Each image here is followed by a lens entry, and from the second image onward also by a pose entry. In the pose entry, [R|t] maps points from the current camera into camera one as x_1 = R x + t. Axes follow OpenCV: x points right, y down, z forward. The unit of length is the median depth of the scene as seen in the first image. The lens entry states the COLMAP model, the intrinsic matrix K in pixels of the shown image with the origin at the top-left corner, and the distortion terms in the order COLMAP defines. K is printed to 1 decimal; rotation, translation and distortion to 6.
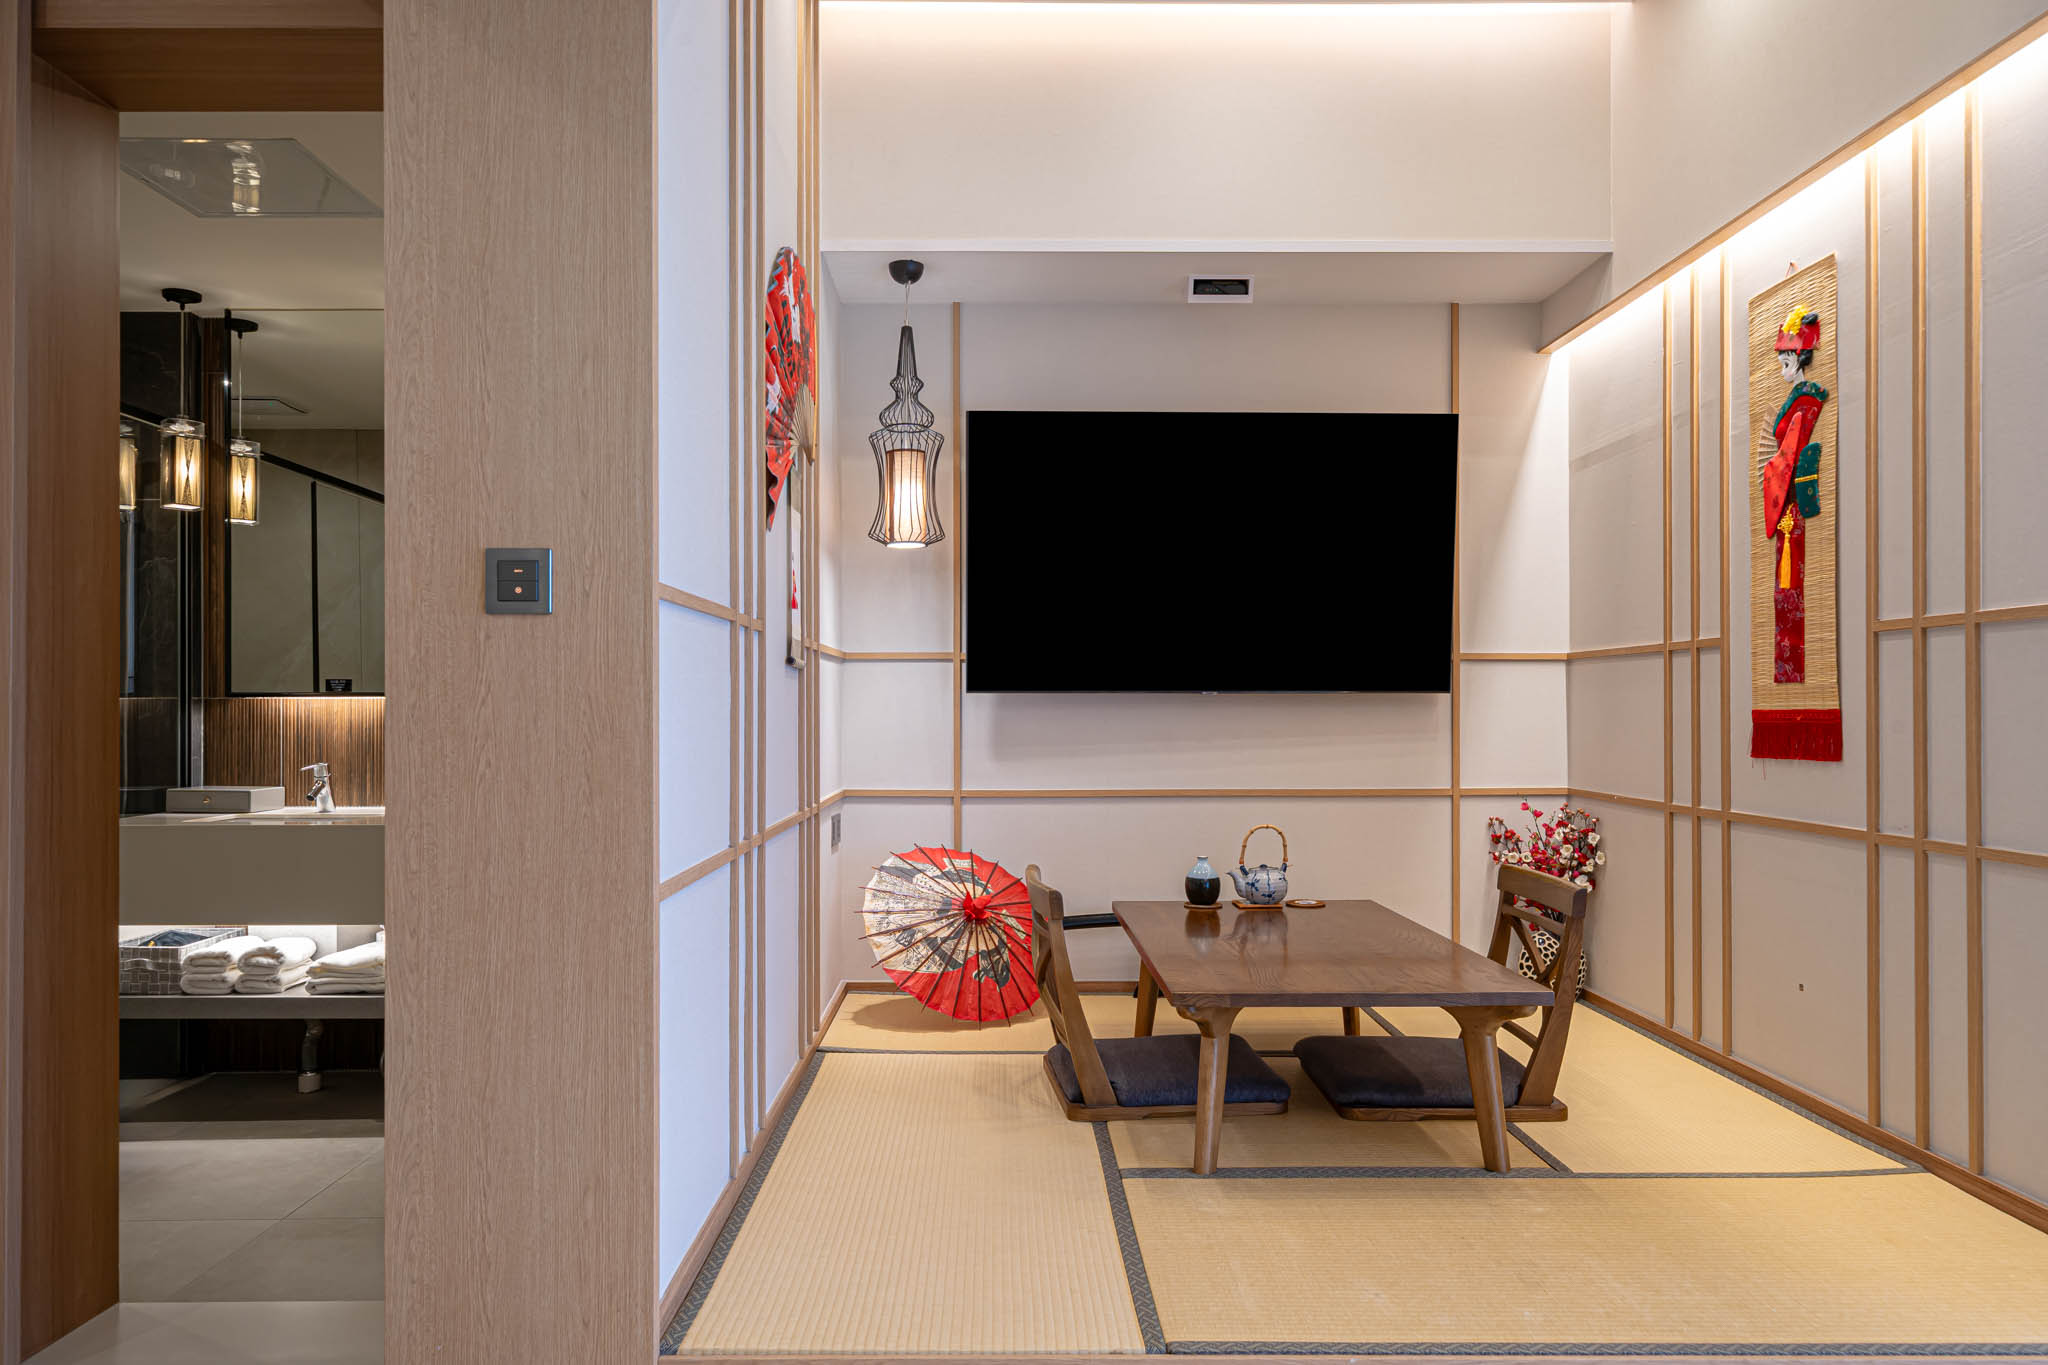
lens RADIAL K [[1387.5, 0, 1024.8], [0, 1387.5, 679.5], [0, 0, 1]] dist [0.008855, 0.000359]
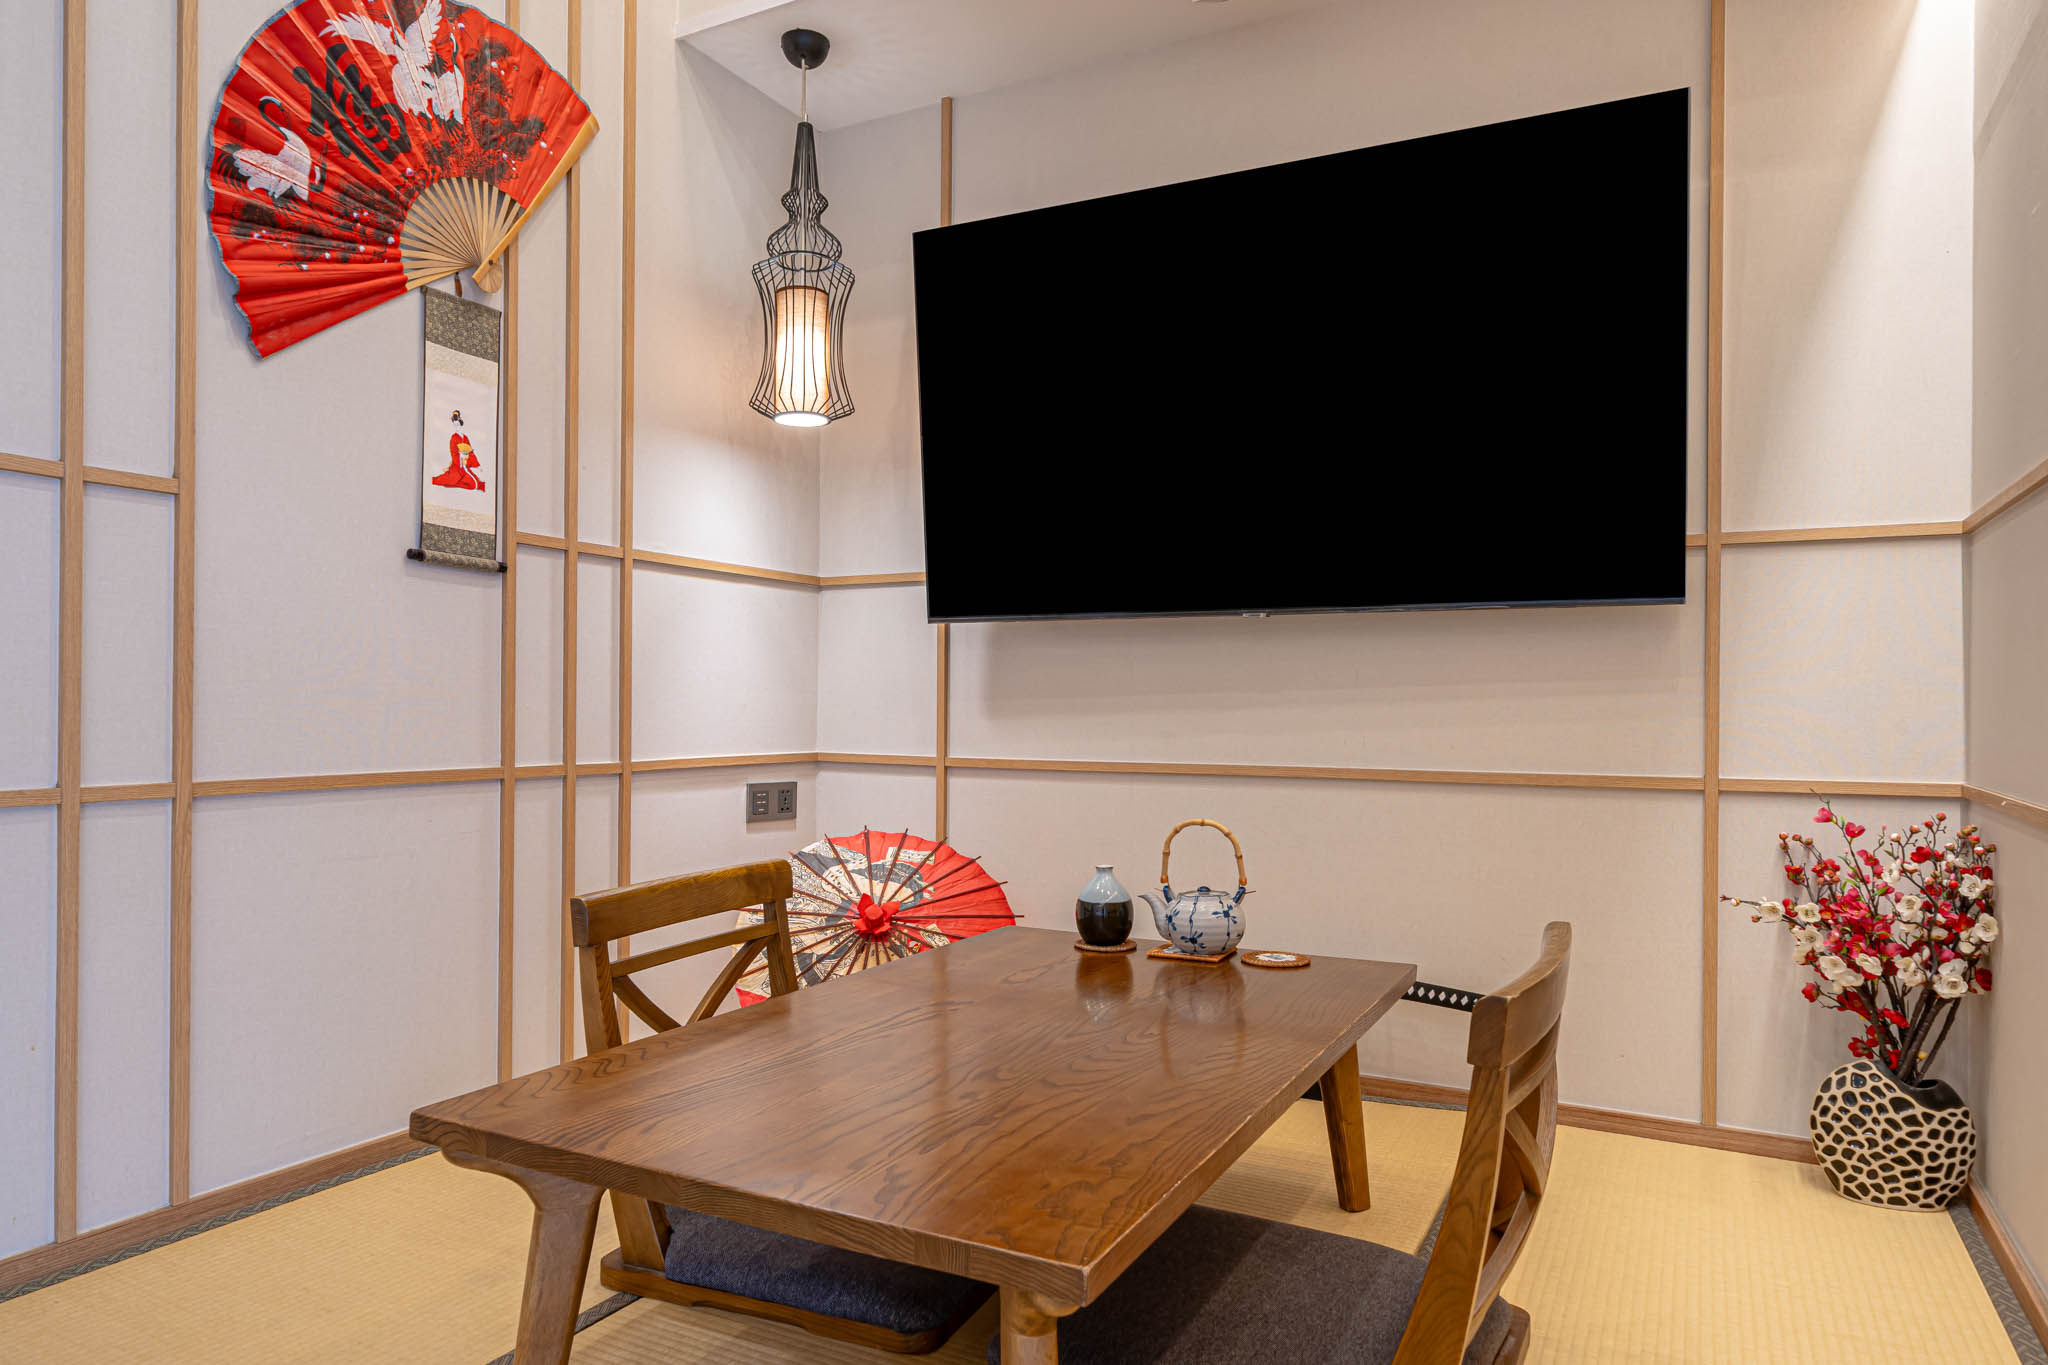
lens RADIAL K [[1281.0, 0, 1019.9], [0, 1281.0, 701.4], [0, 0, 1]] dist [-0.006014, 0.002398]
pose [[0.870060, 0.005128, -0.492920, 0.344295], [0.000233, 0.999941, 0.010815, 0.045221], [0.492946, -0.009525, 0.870008, 0.453782]]
